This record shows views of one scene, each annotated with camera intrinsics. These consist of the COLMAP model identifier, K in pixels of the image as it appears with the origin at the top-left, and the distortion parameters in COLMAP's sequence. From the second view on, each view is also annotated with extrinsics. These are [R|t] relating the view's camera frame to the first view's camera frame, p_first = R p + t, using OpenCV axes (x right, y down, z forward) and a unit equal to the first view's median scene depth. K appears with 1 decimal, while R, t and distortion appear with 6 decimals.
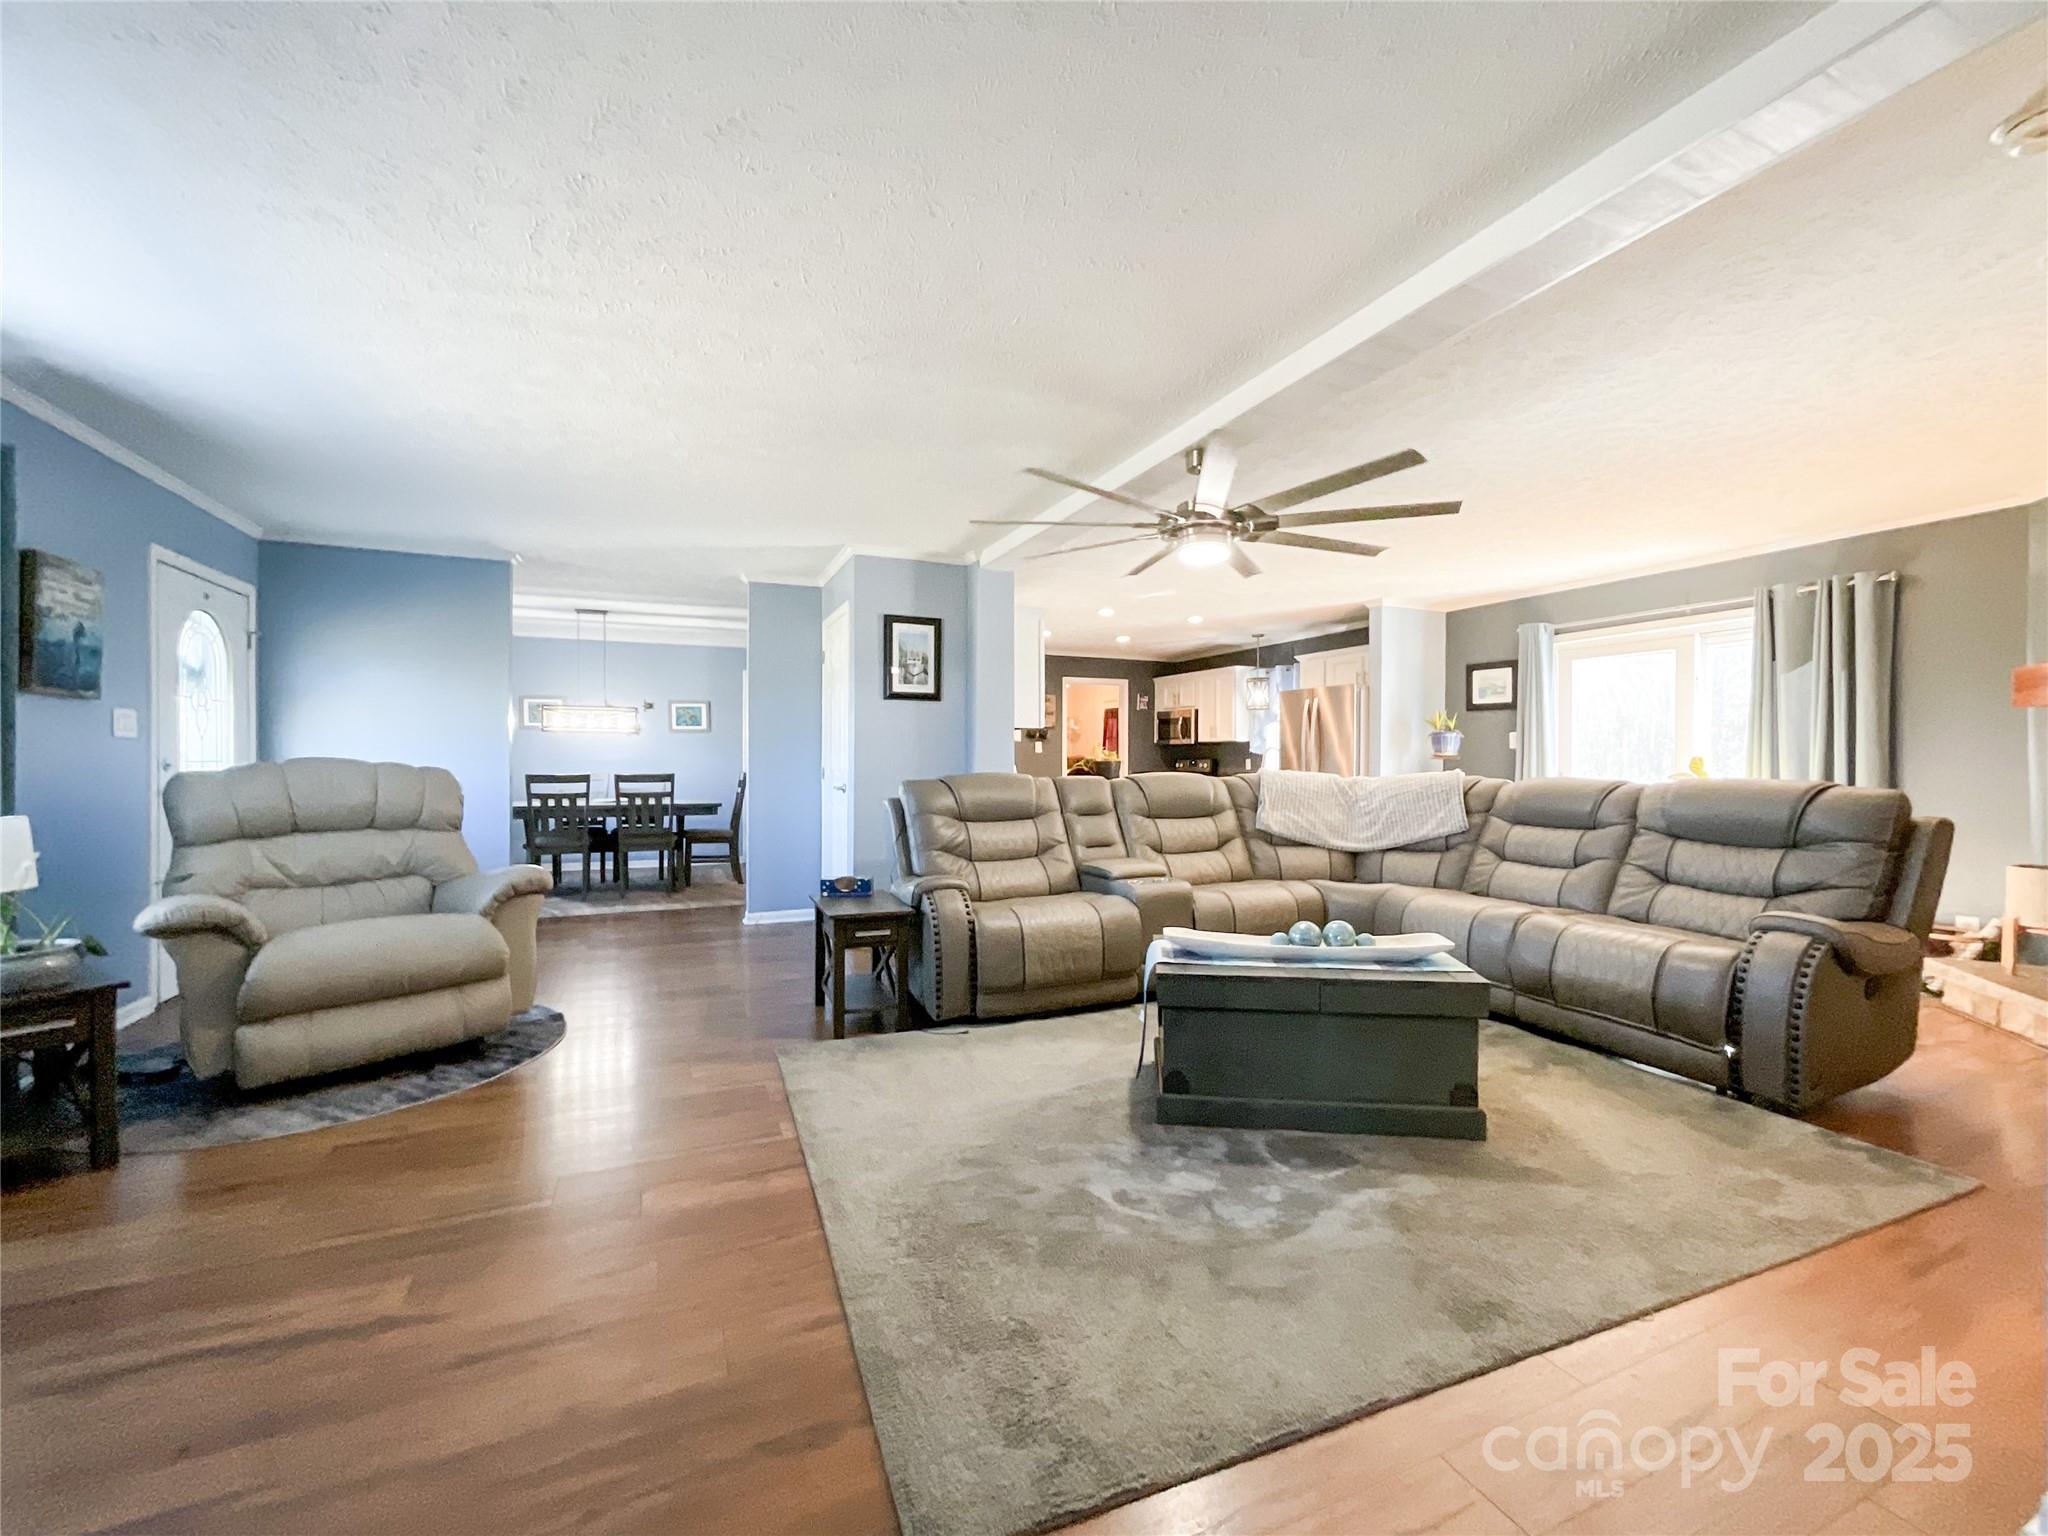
lens RADIAL K [[858.7, 0, 1031.5], [0, 858.7, 762.8], [0, 0, 1]] dist [-0.022649, 0.007311]
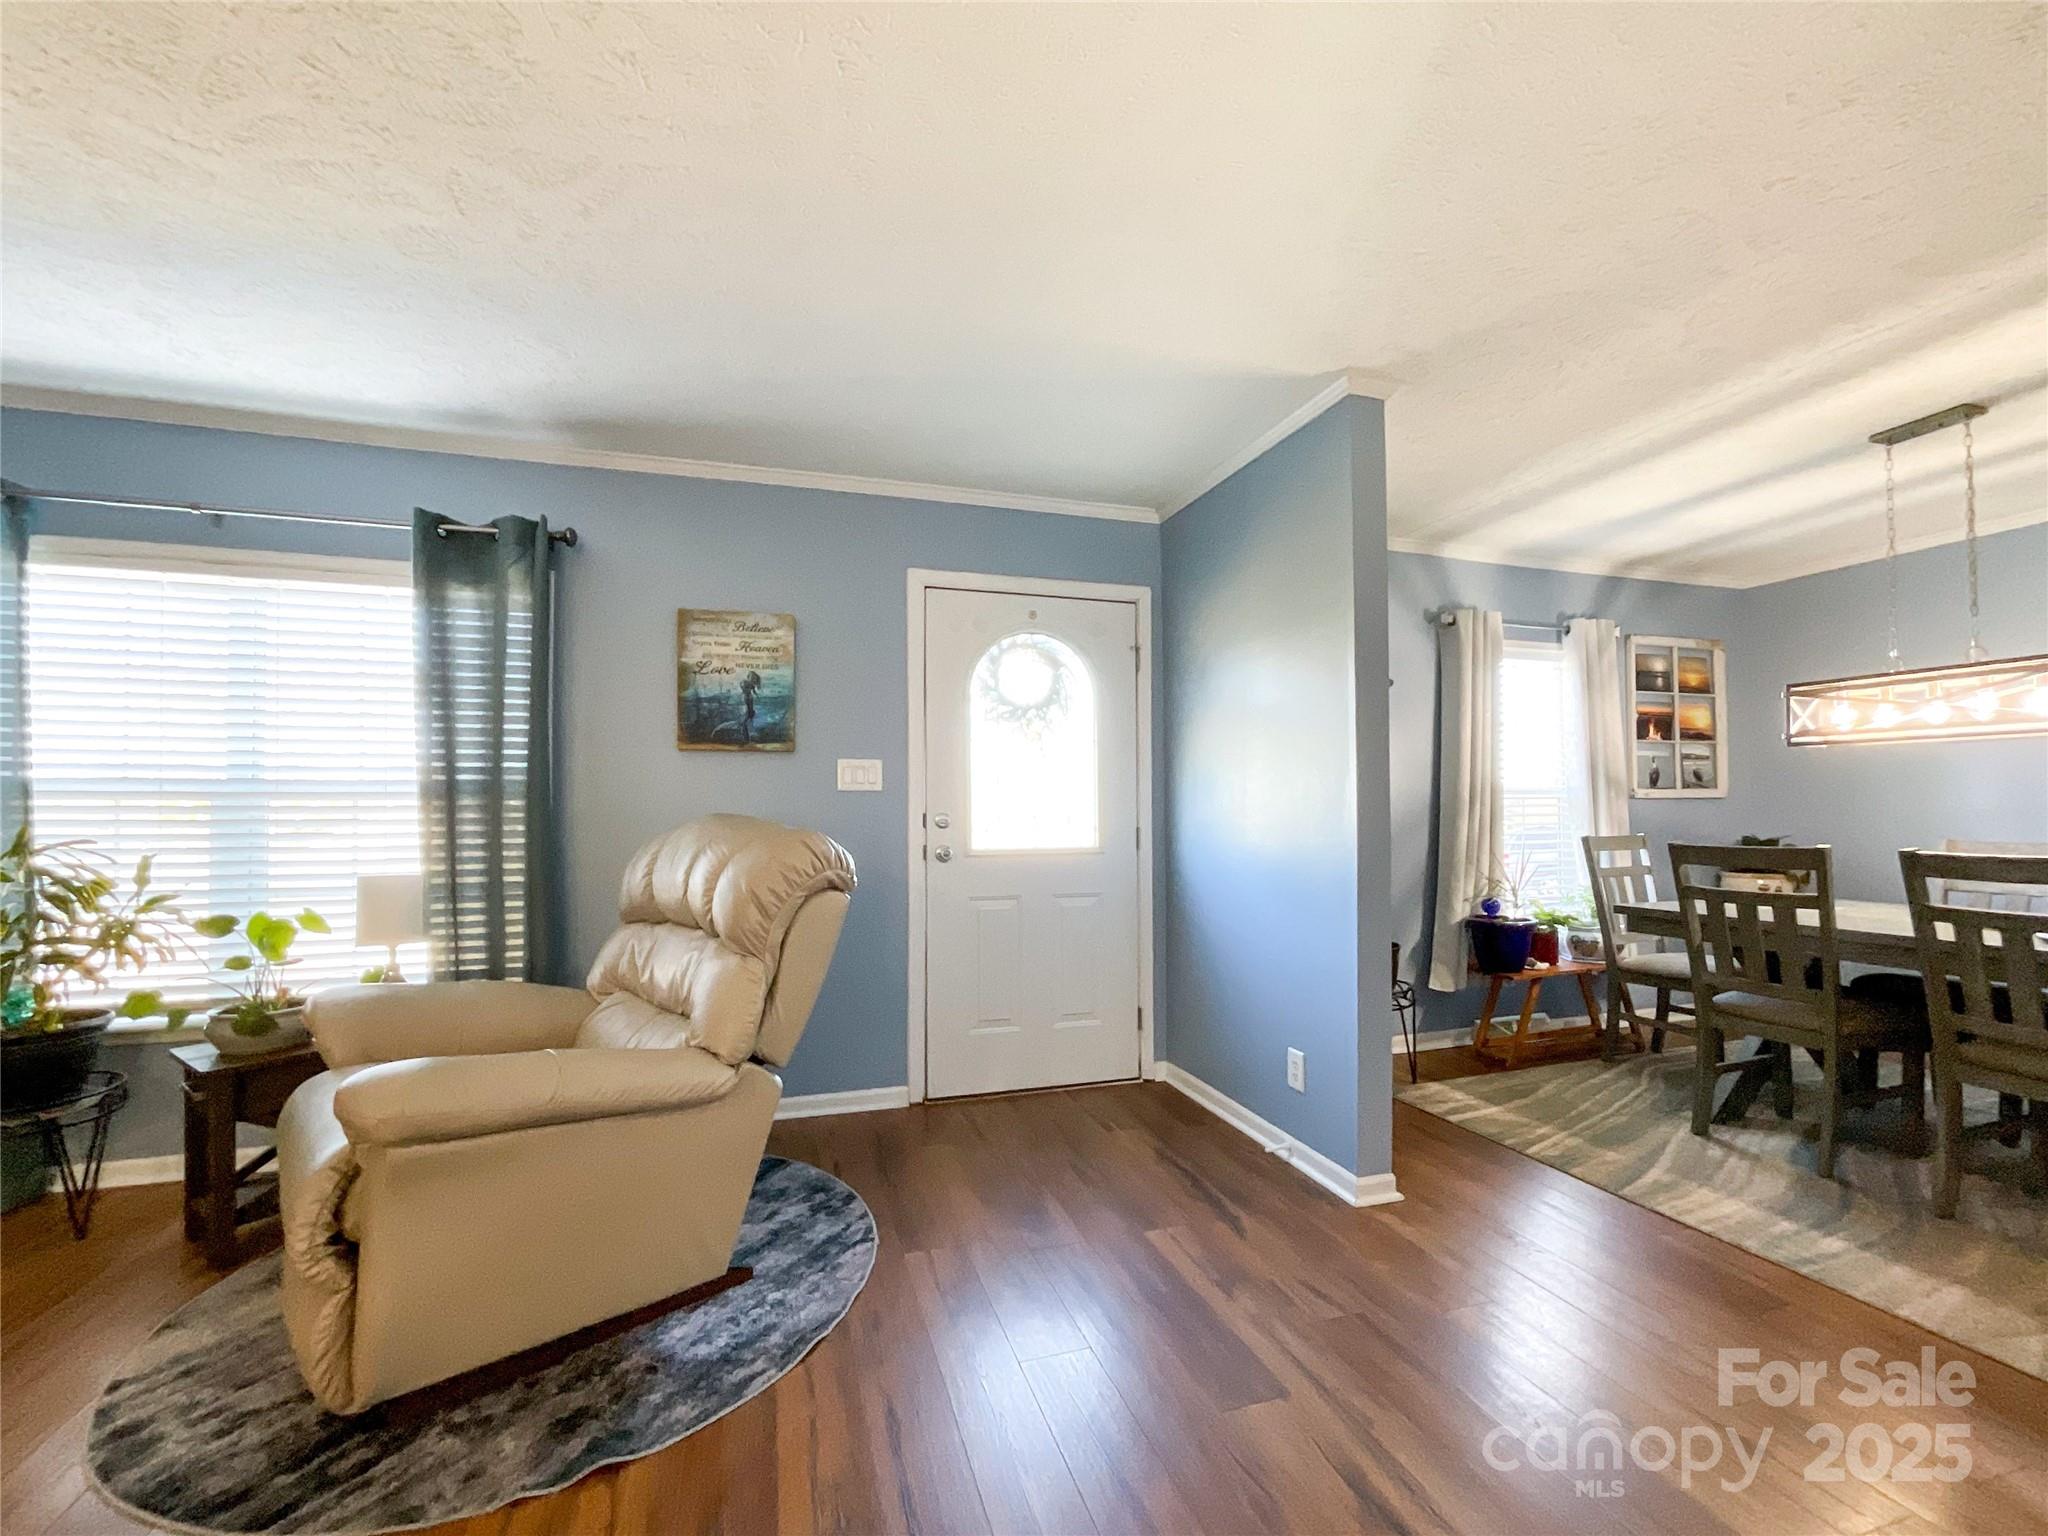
lens RADIAL K [[858.7, 0, 1021.2], [0, 858.7, 786.5], [0, 0, 1]] dist [-0.022649, 0.007311]
pose [[-0.123675, -0.025979, -0.991983, -0.123236], [0.002632, 0.999645, -0.026507, -0.006493], [0.992319, -0.005889, -0.123563, 0.867507]]
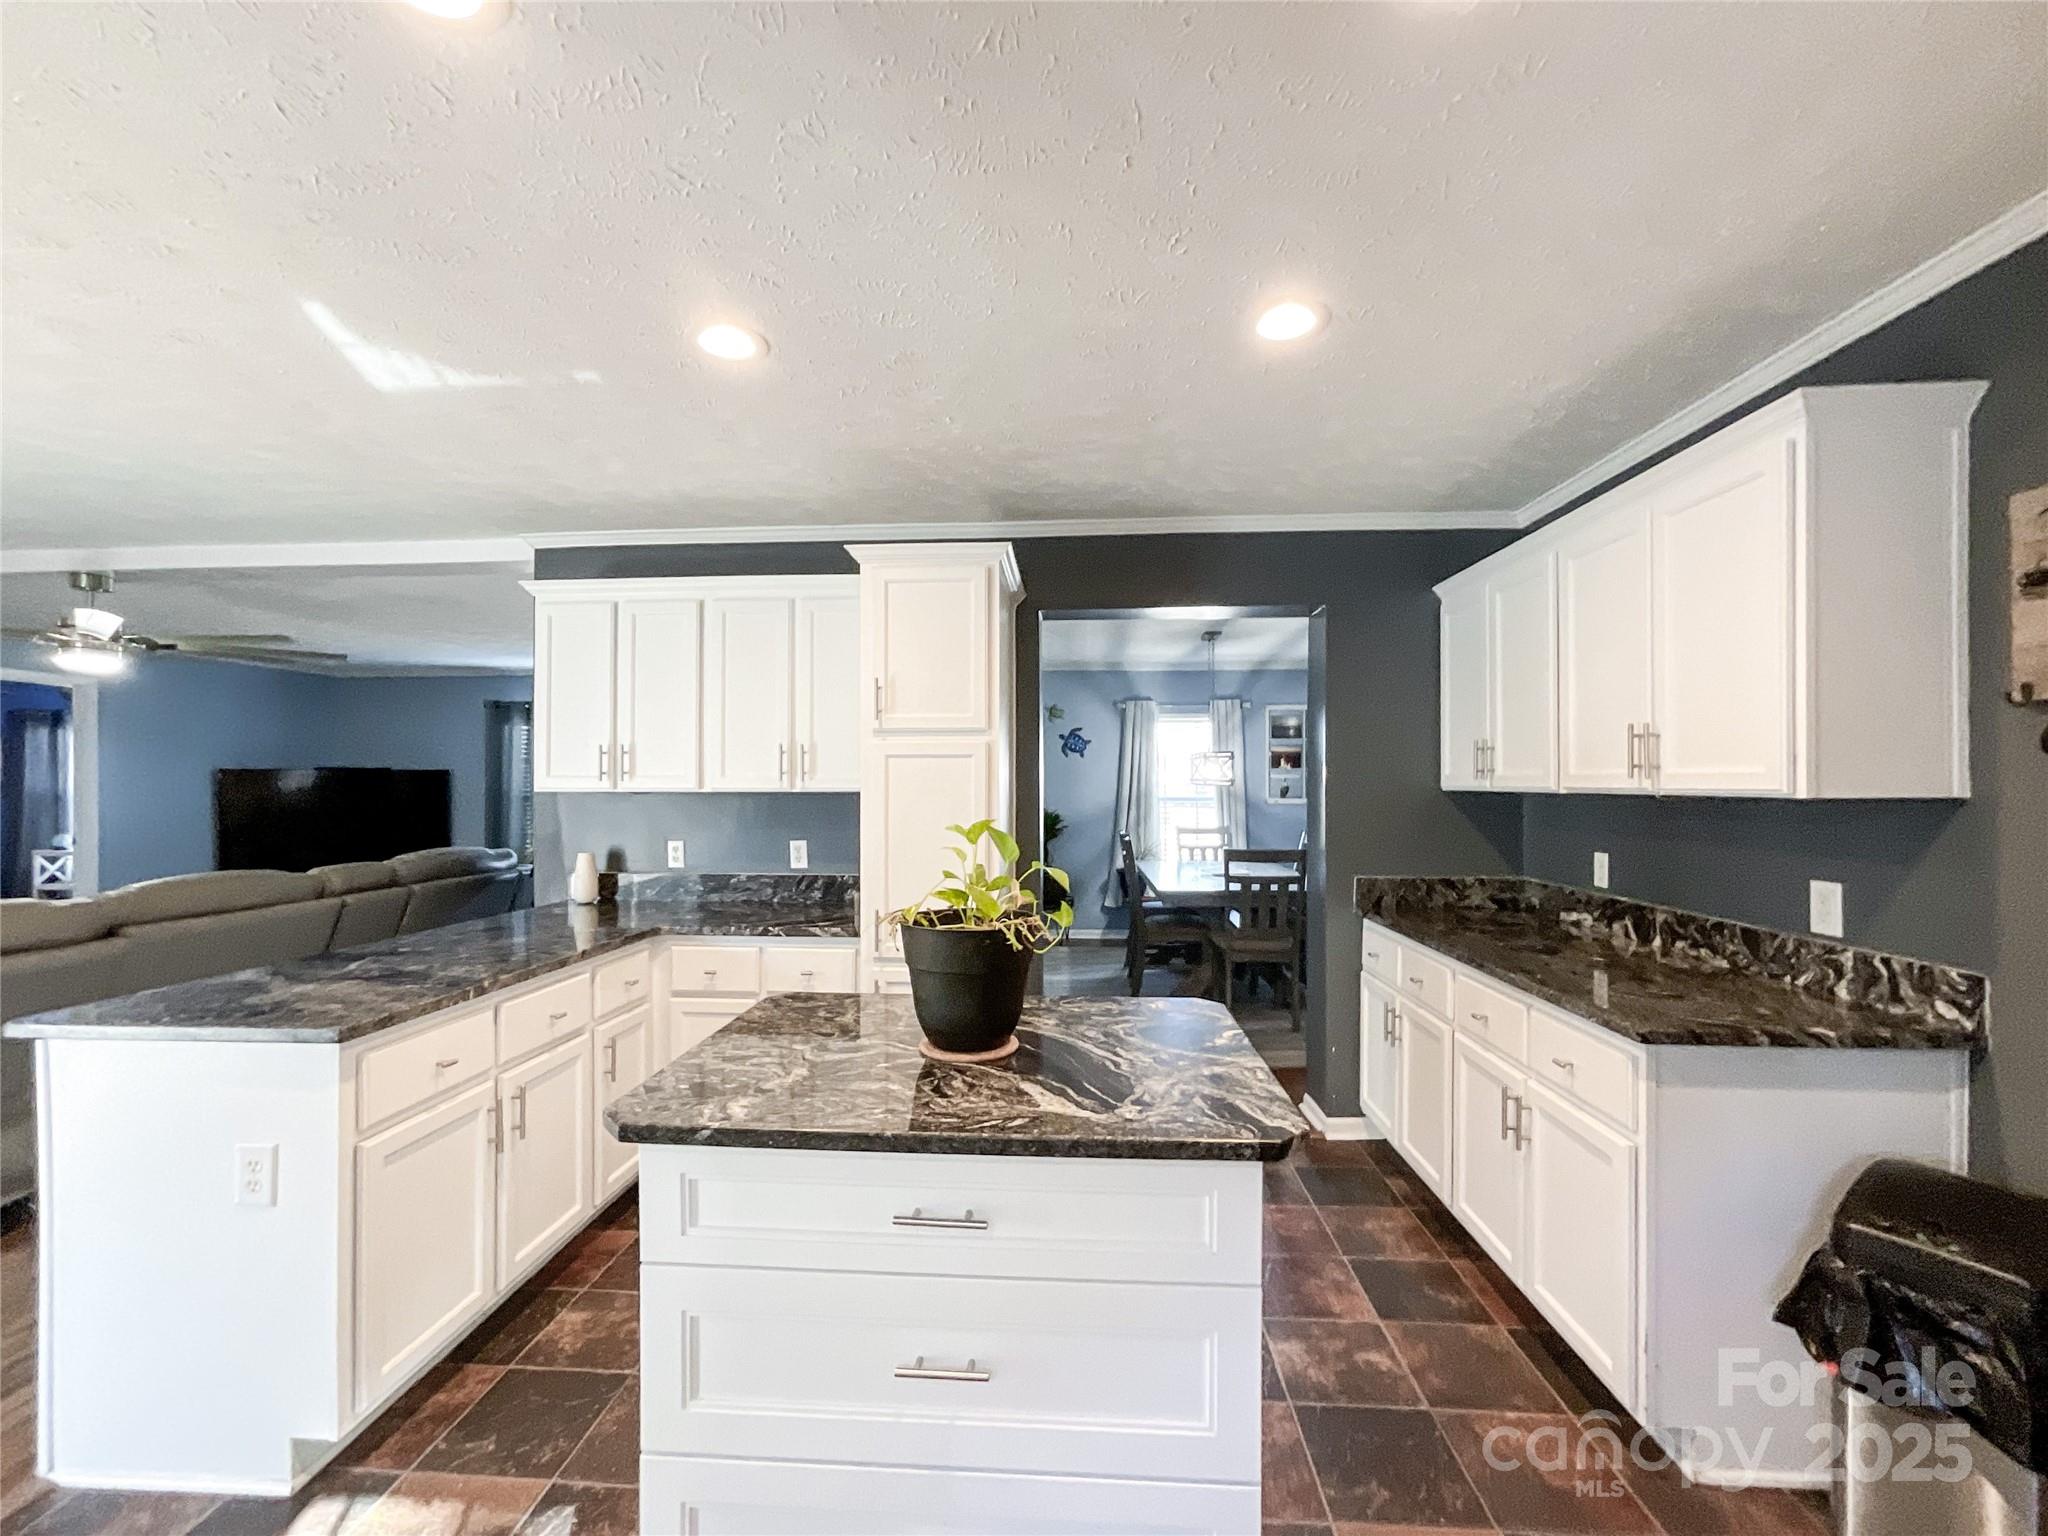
lens RADIAL K [[858.7, 0, 1021.1], [0, 858.7, 768.0], [0, 0, 1]] dist [-0.022649, 0.007311]
pose [[-0.470119, -0.014617, -0.882482, 0.389593], [-0.000475, 0.999867, -0.016308, -0.050320], [0.882603, -0.007247, -0.470063, 1.665548]]
